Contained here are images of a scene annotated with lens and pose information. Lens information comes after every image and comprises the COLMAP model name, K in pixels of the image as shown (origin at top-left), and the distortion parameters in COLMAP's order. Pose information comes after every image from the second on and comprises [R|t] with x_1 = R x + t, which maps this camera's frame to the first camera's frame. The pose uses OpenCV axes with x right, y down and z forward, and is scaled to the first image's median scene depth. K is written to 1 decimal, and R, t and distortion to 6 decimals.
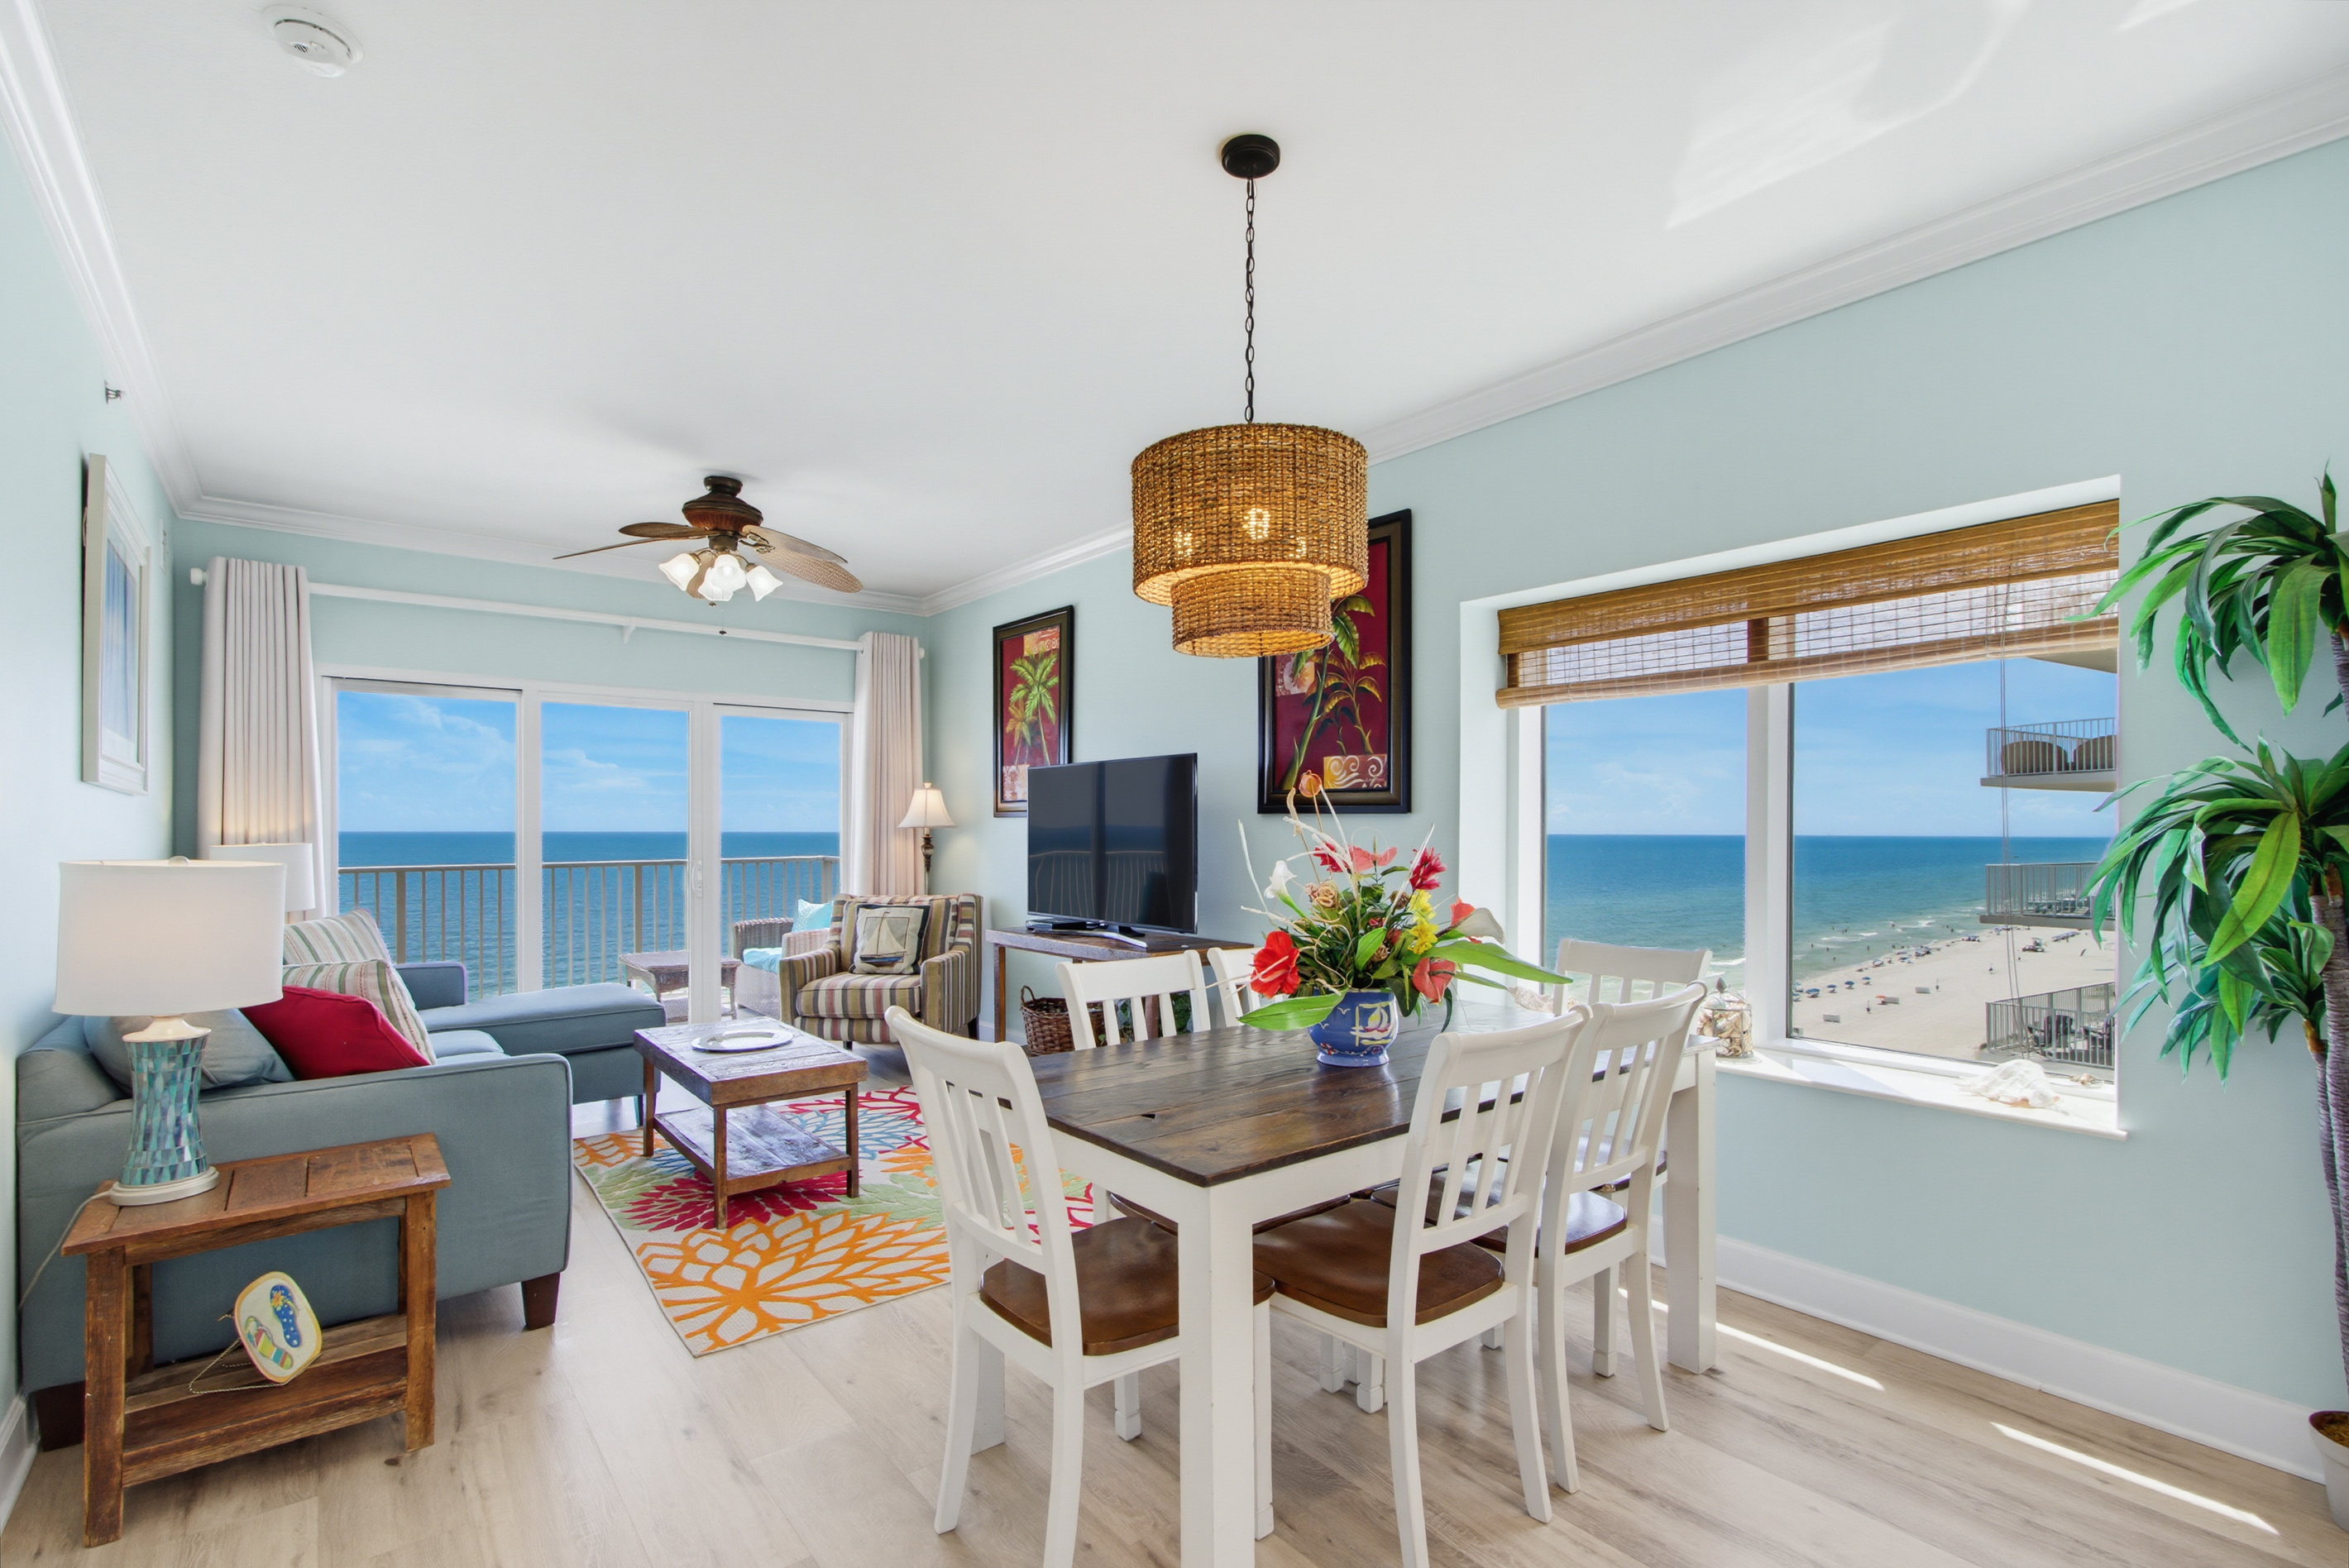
lens RADIAL K [[1061.9, 0, 1157.5], [0, 1061.9, 839.5], [0, 0, 1]] dist [-0.000028, 0.000645]
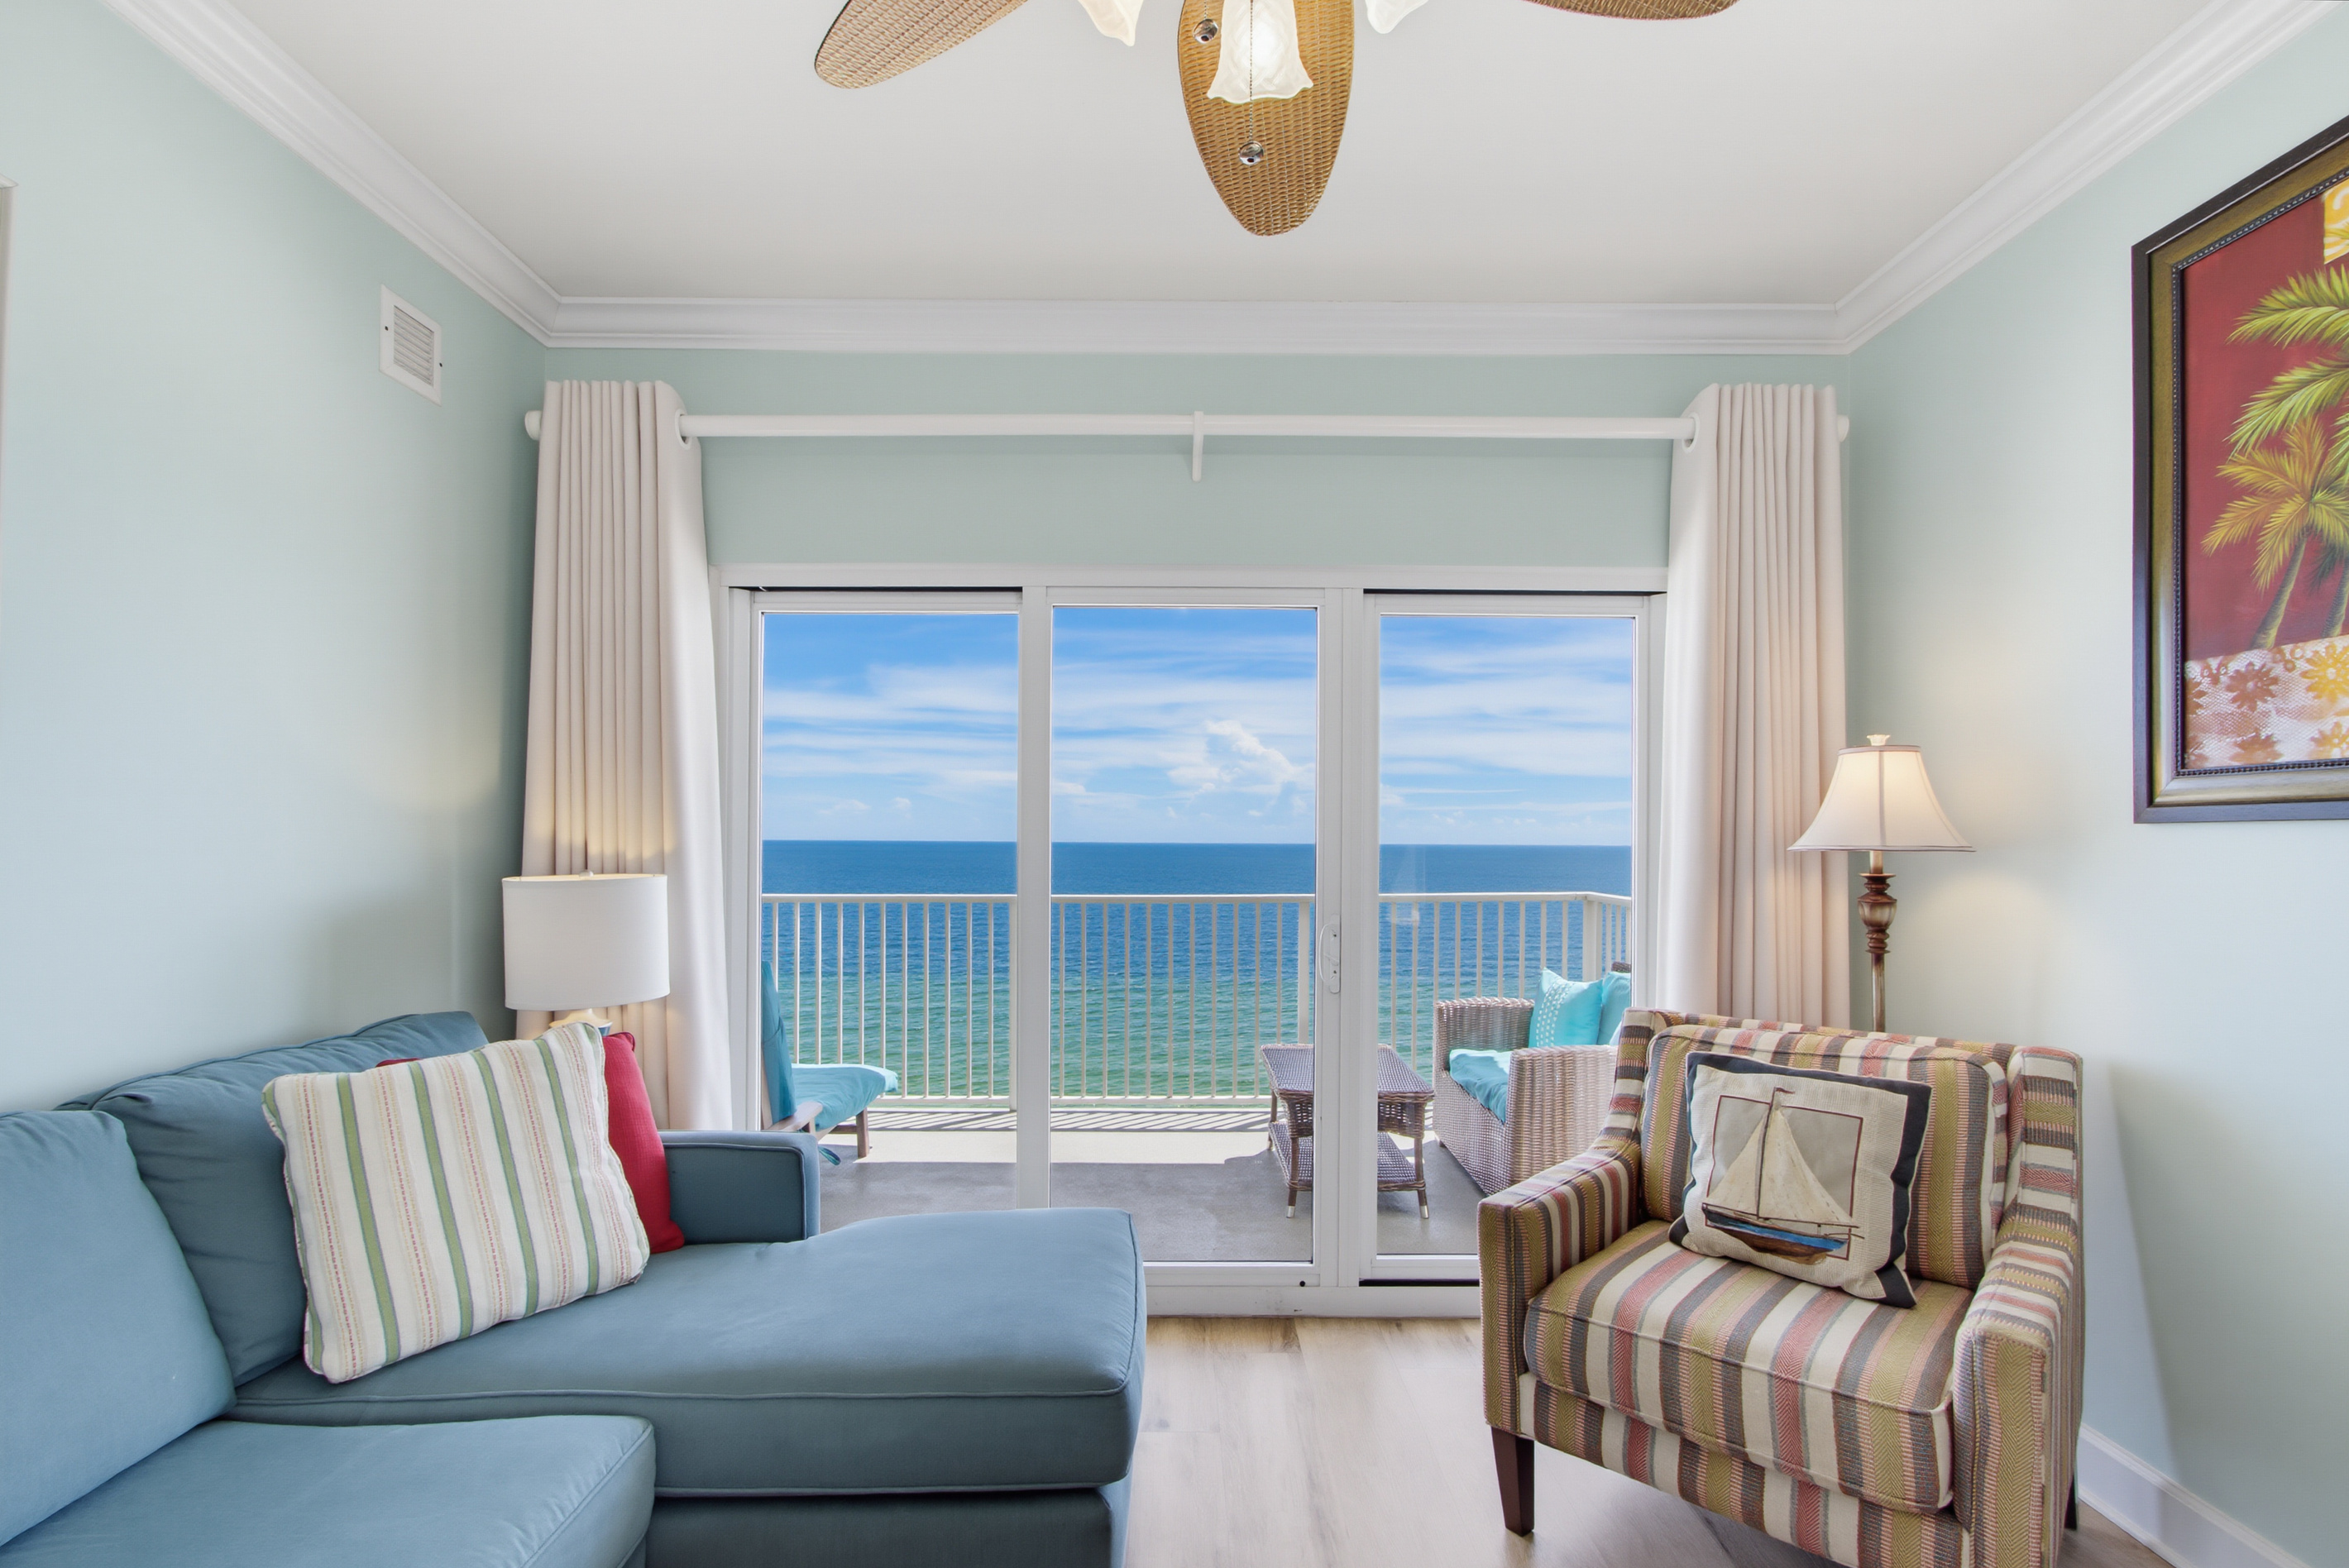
lens RADIAL K [[1071.6, 0, 1174.1], [0, 1071.6, 831.8], [0, 0, 1]] dist [0.002092, 0.000466]
pose [[0.788142, 0.000578, -0.615494, -0.273867], [-0.011599, 0.999836, -0.013915, -0.014887], [0.615385, 0.018106, 0.788019, 0.829770]]
